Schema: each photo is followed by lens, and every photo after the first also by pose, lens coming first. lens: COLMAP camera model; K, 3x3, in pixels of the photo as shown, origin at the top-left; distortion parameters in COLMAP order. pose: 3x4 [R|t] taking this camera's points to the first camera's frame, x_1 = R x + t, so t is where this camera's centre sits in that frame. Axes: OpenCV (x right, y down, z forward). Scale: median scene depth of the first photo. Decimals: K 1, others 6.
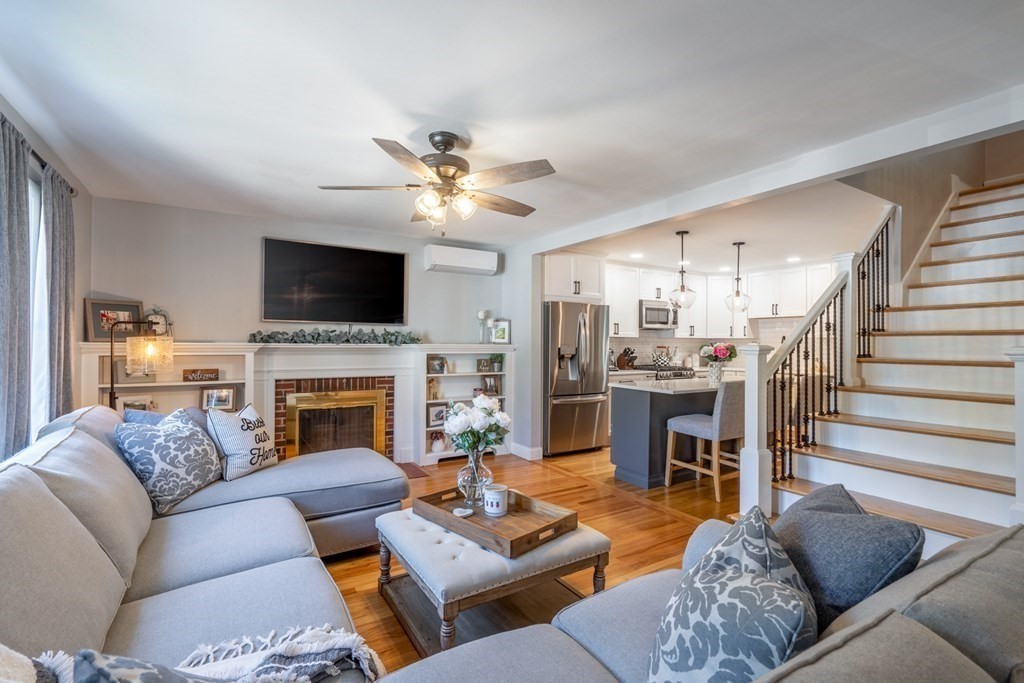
lens RADIAL K [[461.9, 0, 508.6], [0, 461.9, 340.8], [0, 0, 1]] dist [-0.002753, 0.000049]
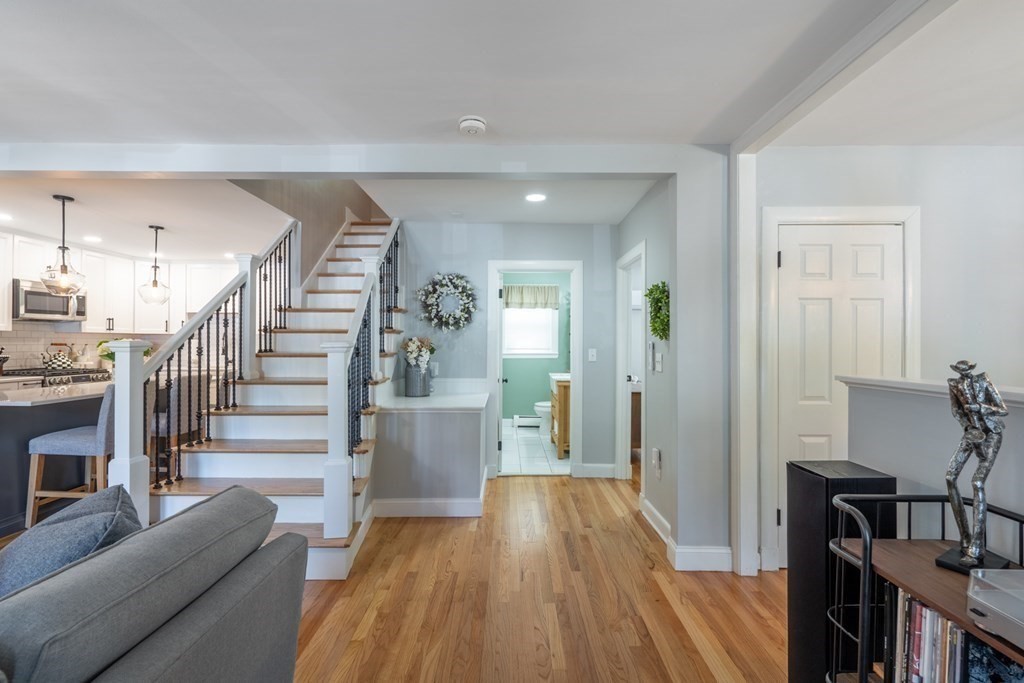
lens RADIAL K [[467.0, 0, 512.0], [0, 467.0, 341.5], [0, 0, 1]] dist [-0.000771, 0.000361]
pose [[0.523702, -0.002004, 0.851899, 0.105067], [-0.005371, 0.999970, 0.005654, 0.000740], [-0.851885, -0.007537, 0.523675, -0.066640]]
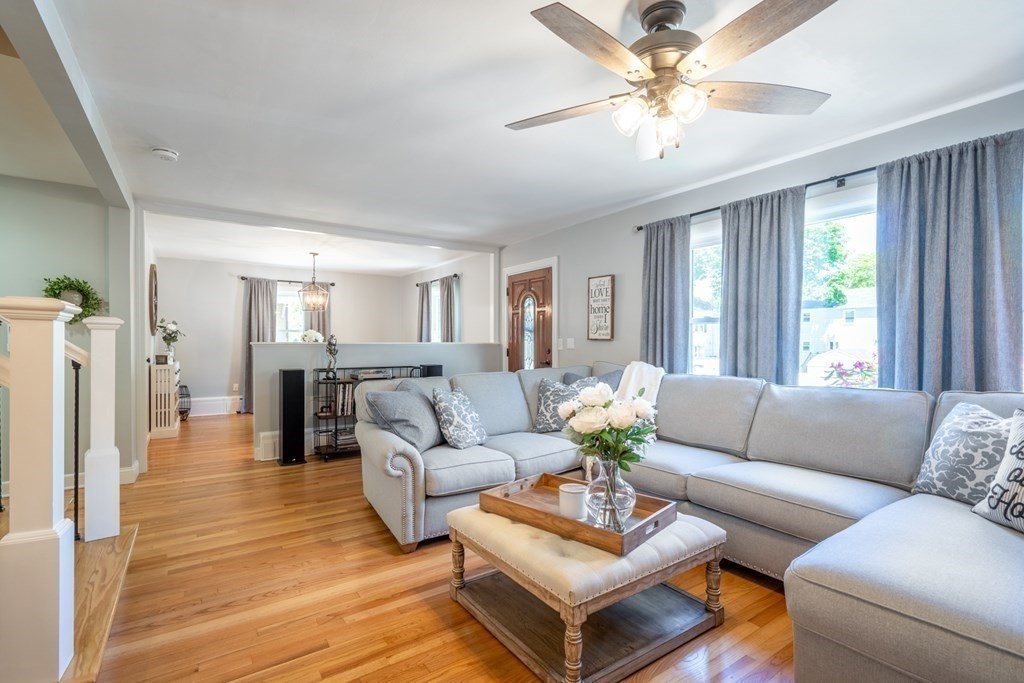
lens RADIAL K [[467.0, 0, 512.0], [0, 467.0, 341.5], [0, 0, 1]] dist [-0.000771, 0.000361]
pose [[-0.998776, -0.008049, -0.048809, 0.072922], [-0.007683, 0.999941, -0.007675, 0.035262], [0.048868, -0.007290, -0.998779, 0.994766]]
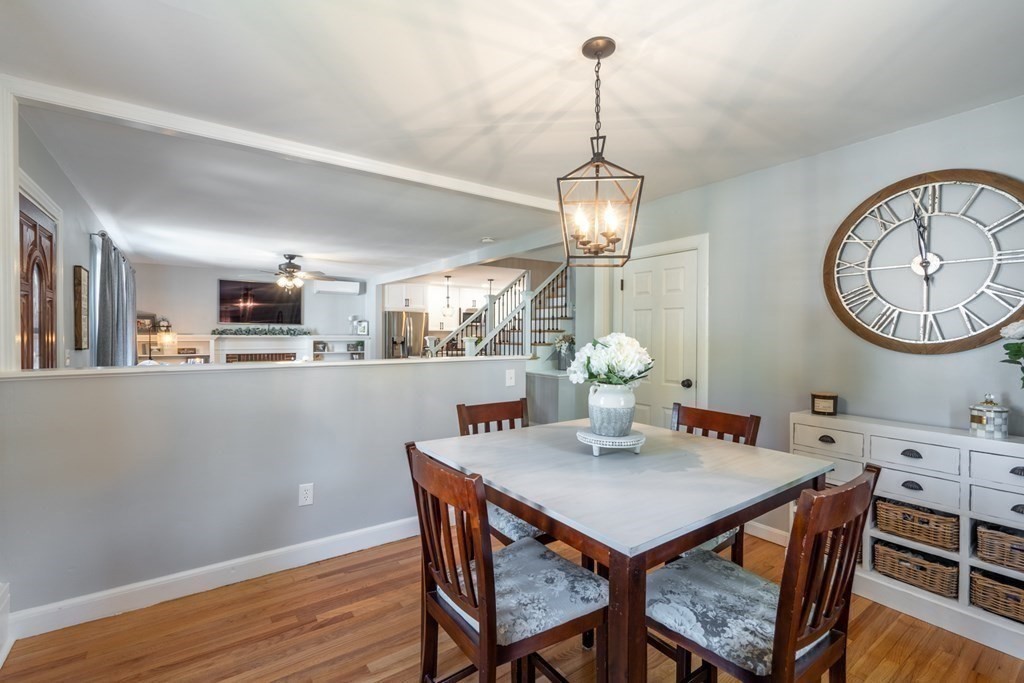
lens RADIAL K [[461.9, 0, 508.6], [0, 461.9, 340.8], [0, 0, 1]] dist [-0.002753, 0.000049]
pose [[0.998166, -0.000160, 0.060530, 0.536430], [-0.001215, 0.999742, 0.022688, -0.014978], [-0.060518, -0.022719, 0.997908, -0.958193]]
